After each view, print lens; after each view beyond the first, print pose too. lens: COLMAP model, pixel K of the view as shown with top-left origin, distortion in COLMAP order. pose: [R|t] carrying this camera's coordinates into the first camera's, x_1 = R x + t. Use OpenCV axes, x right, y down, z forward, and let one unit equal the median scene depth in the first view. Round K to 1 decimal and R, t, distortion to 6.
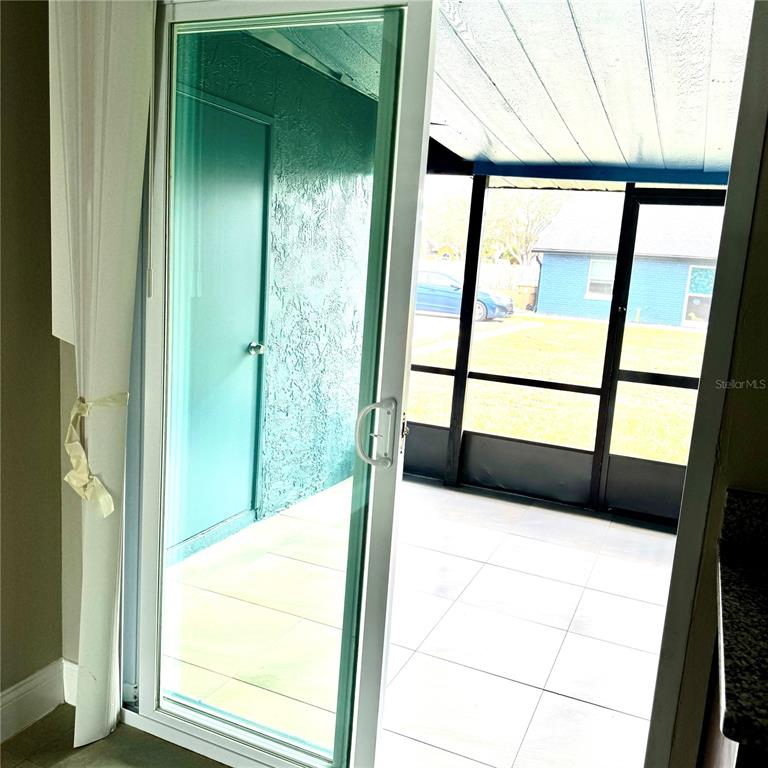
lens RADIAL K [[725.7, 0, 384.3], [0, 725.7, 384.3], [0, 0, 1]] dist [0.045767, 0.000000]
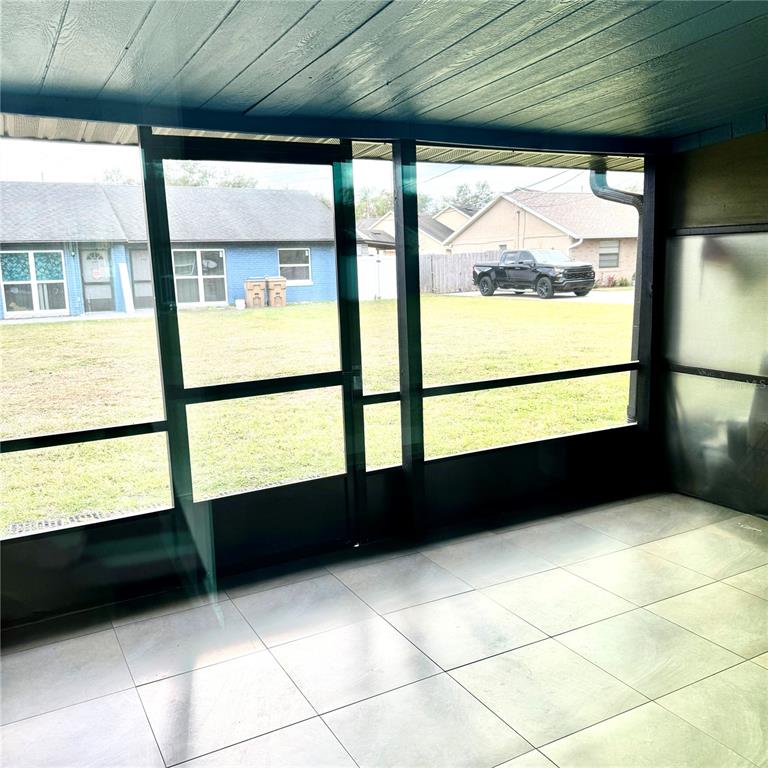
lens RADIAL K [[725.7, 0, 384.5], [0, 725.7, 389.1], [0, 0, 1]] dist [0.045767, 0.000000]
pose [[0.610619, -0.208354, 0.764024, -0.109633], [0.187535, 0.975371, 0.116109, -0.066873], [-0.769399, 0.072383, 0.634654, 0.382976]]
